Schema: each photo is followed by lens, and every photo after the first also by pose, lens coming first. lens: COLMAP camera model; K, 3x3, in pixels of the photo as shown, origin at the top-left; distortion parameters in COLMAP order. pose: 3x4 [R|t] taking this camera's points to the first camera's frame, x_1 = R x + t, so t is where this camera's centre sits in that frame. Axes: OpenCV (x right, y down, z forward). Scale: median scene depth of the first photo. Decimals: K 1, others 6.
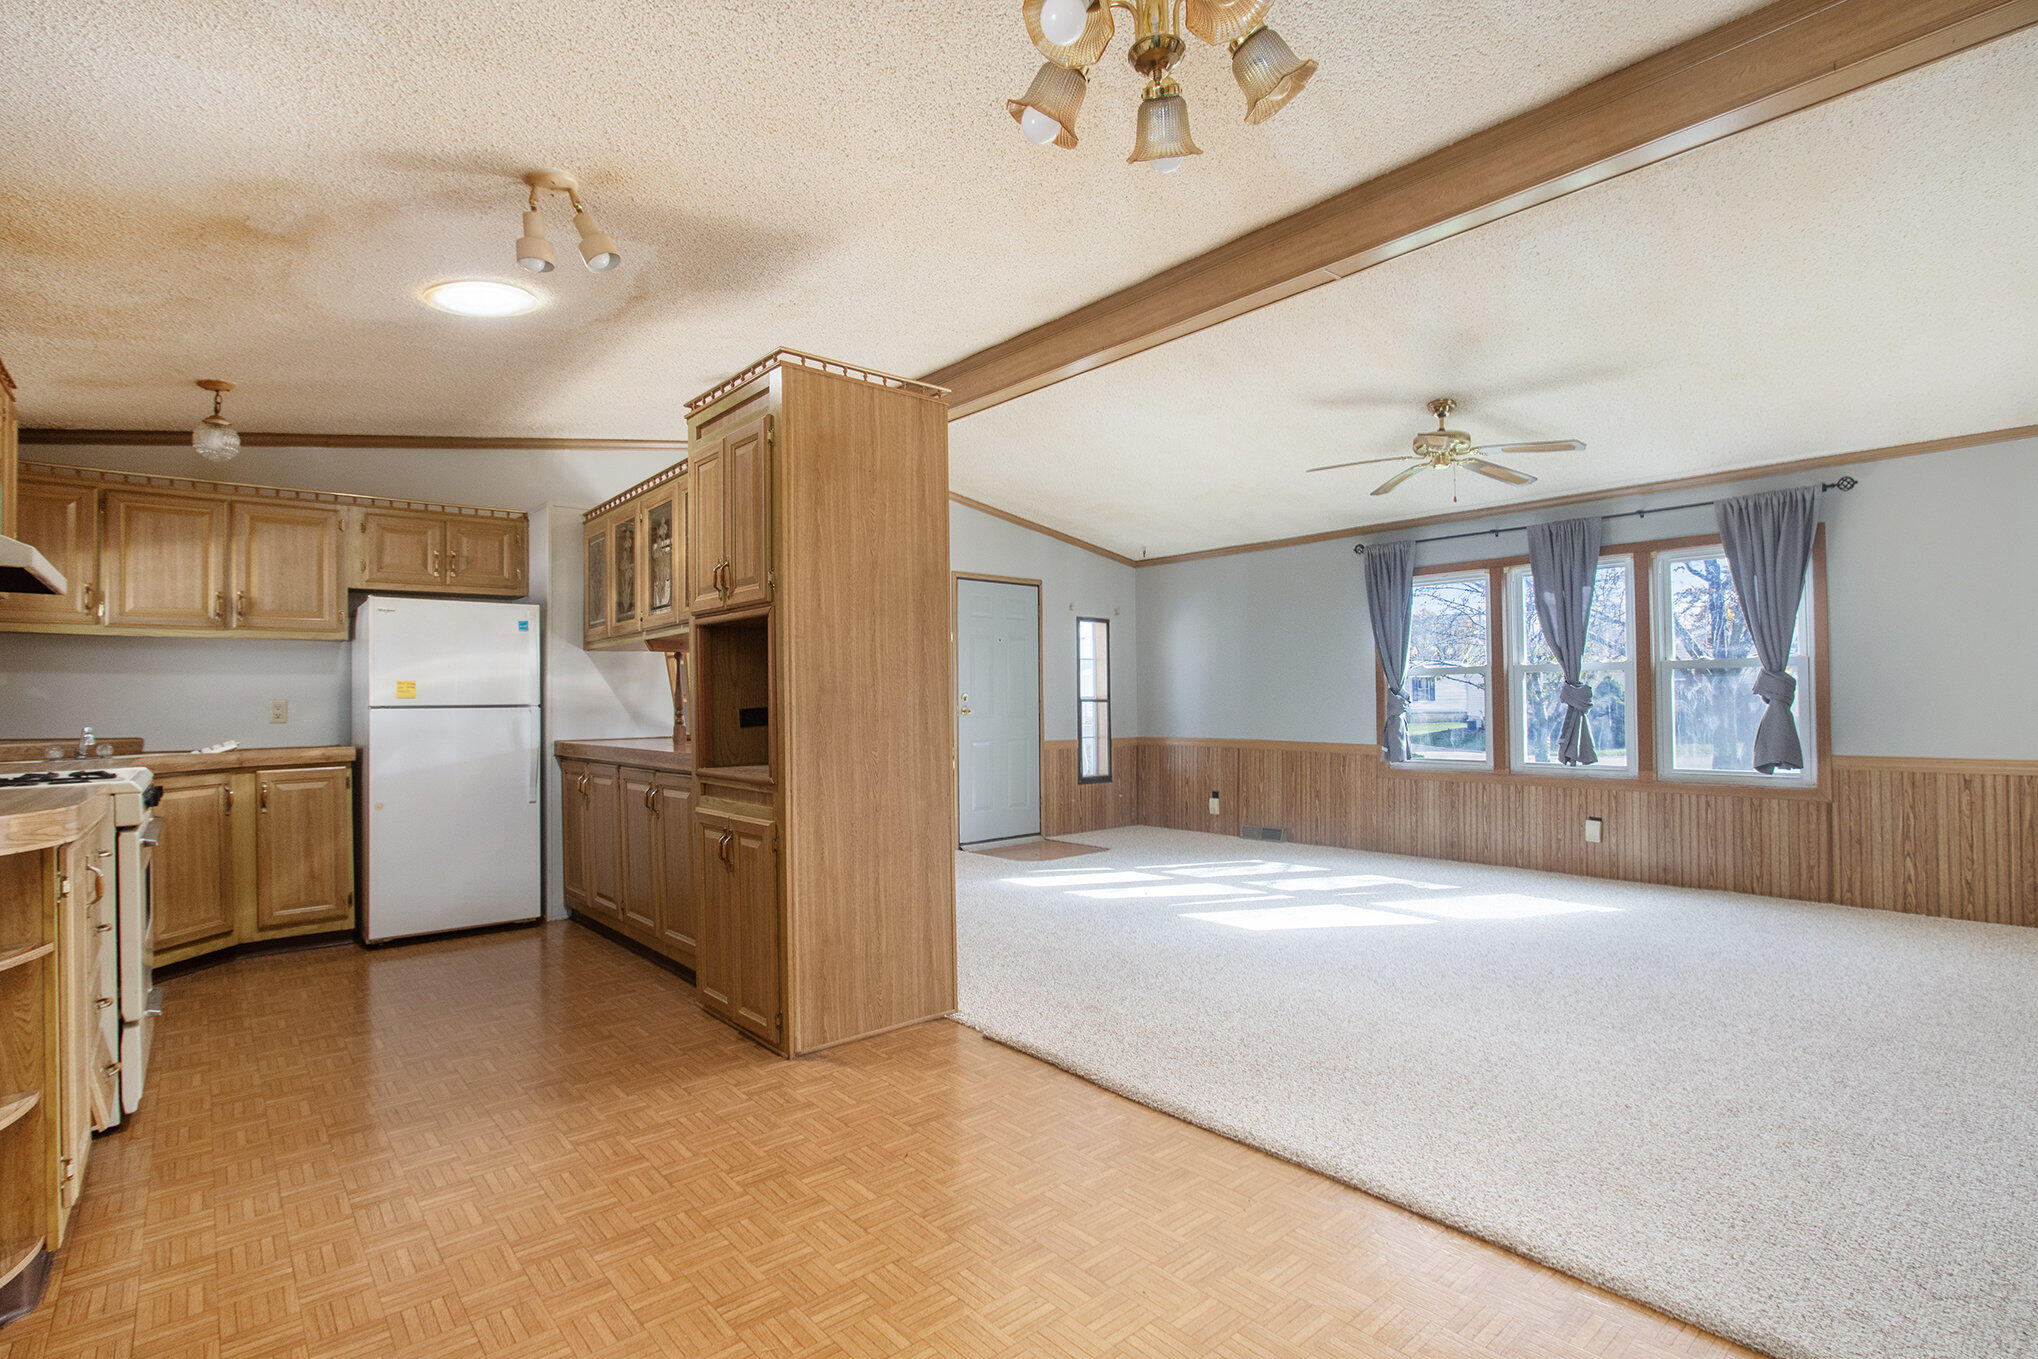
lens RADIAL K [[964.9, 0, 998.6], [0, 964.9, 667.4], [0, 0, 1]] dist [-0.009409, 0.000927]
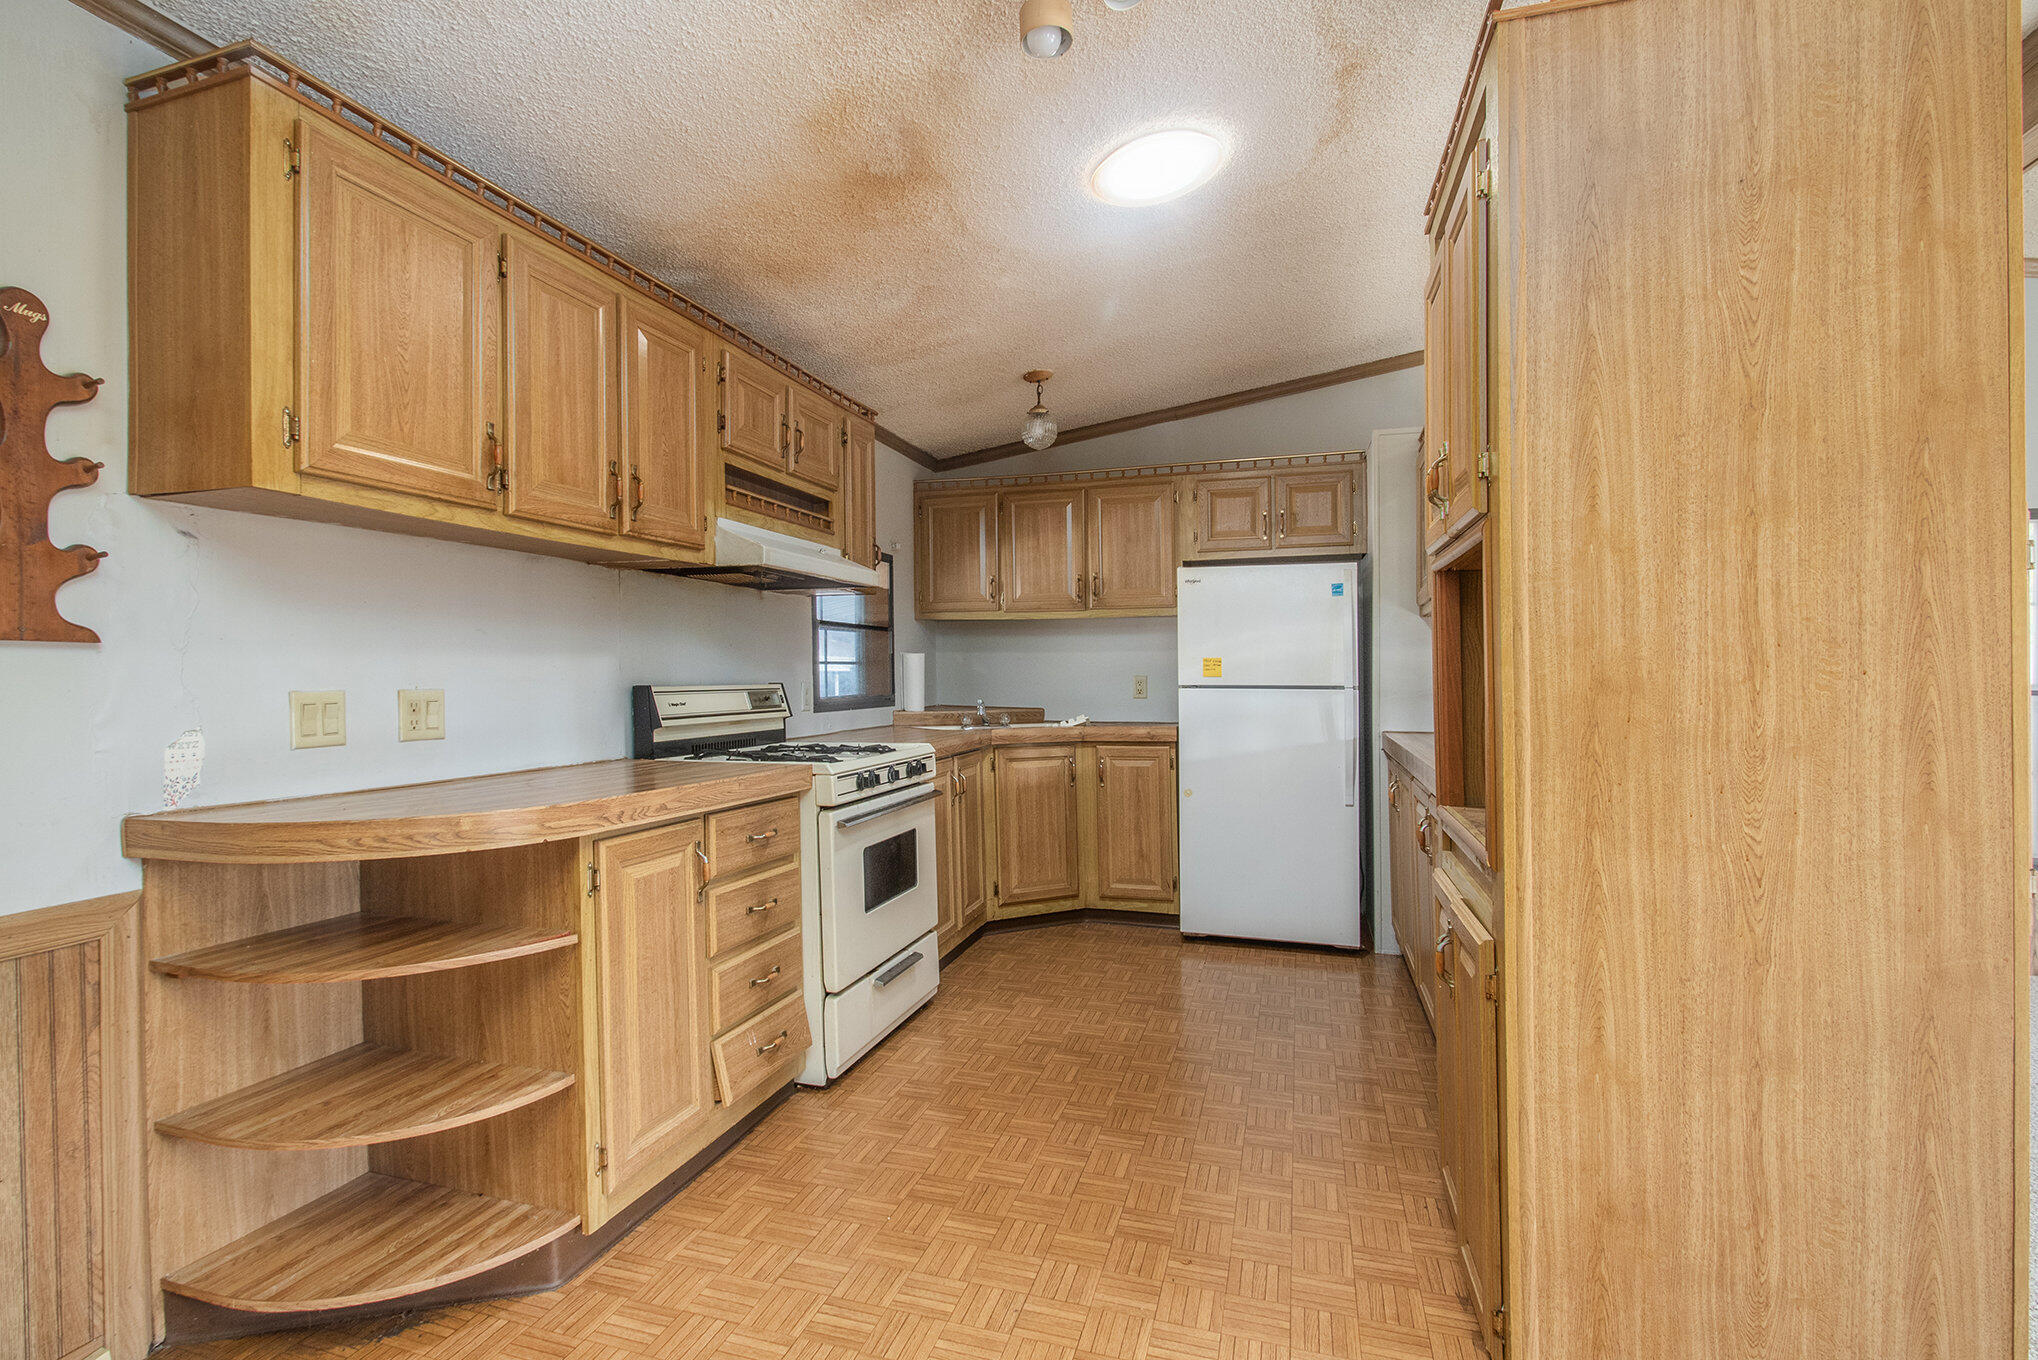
lens RADIAL K [[964.9, 0, 974.5], [0, 964.9, 682.6], [0, 0, 1]] dist [-0.009409, 0.000927]
pose [[0.535645, 0.019799, -0.844211, 0.032362], [0.022781, 0.999022, 0.037884, -0.002444], [0.844136, -0.039524, 0.534670, 0.314911]]
